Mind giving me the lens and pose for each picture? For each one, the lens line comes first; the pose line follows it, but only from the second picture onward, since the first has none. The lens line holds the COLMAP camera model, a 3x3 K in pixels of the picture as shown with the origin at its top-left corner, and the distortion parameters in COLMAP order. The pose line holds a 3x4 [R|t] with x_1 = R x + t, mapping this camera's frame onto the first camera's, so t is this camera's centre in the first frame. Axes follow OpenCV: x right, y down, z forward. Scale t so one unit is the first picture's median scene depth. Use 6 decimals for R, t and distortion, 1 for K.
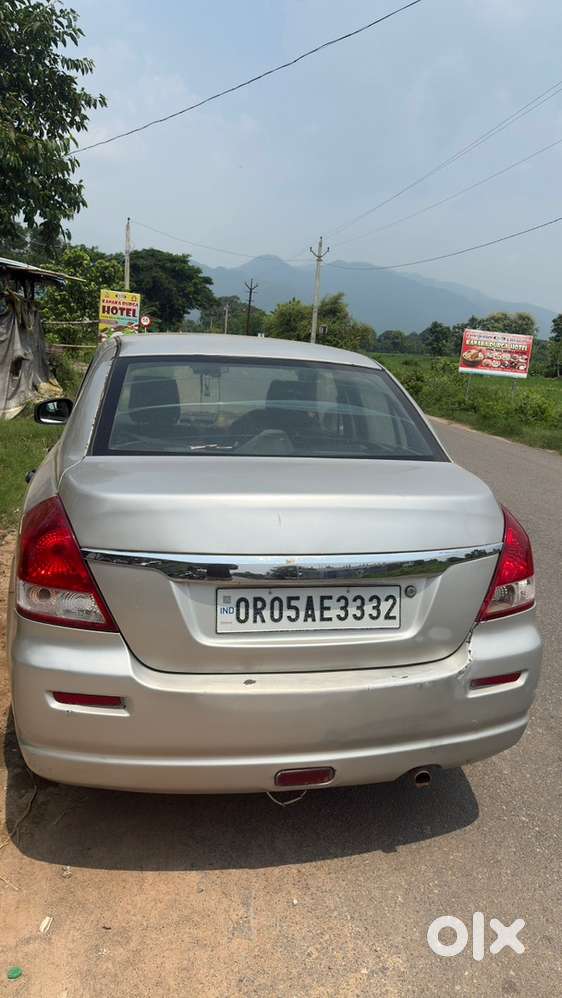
lens RADIAL K [[770.4, 0, 281.0], [0, 770.4, 499.0], [0, 0, 1]] dist [0.057997, -0.068196]
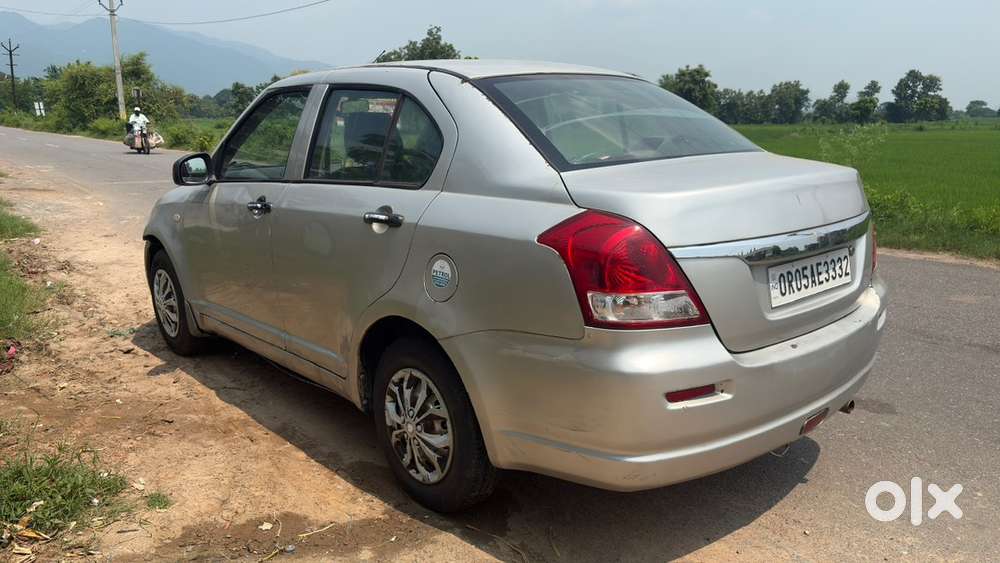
lens RADIAL K [[771.9, 0, 498.7], [0, 771.9, 291.8], [0, 0, 1]] dist [0.057997, -0.068196]
pose [[0.862944, -0.171498, 0.475306, -0.836991], [0.152923, 0.985169, 0.077824, 0.004684], [-0.481603, 0.005527, 0.876372, 0.195434]]
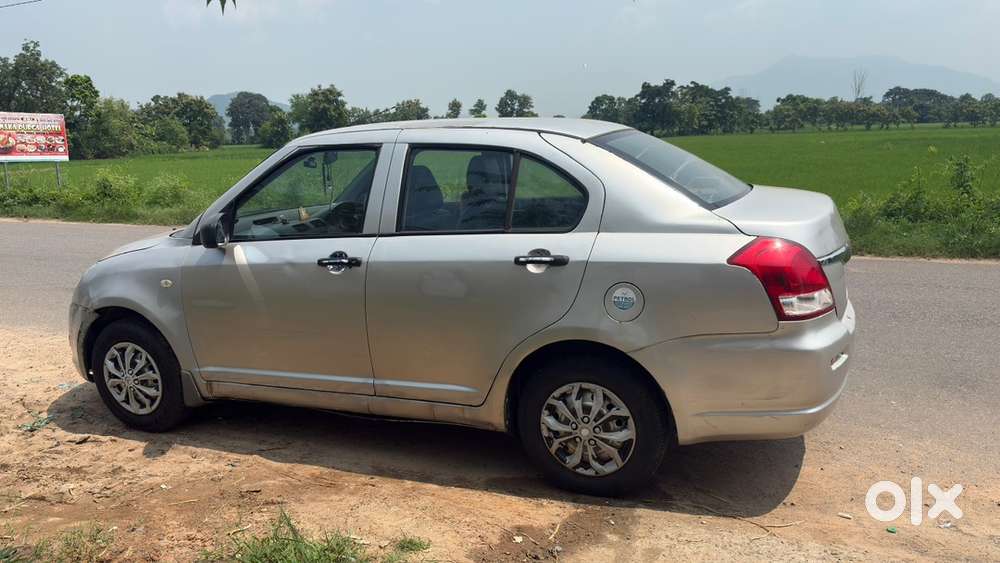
lens RADIAL K [[771.9, 0, 498.7], [0, 771.9, 291.8], [0, 0, 1]] dist [0.057997, -0.068196]
pose [[0.537992, -0.249851, 0.805071, -1.569096], [0.228691, 0.962506, 0.145887, -0.202480], [-0.811335, 0.105627, 0.574959, 0.581955]]
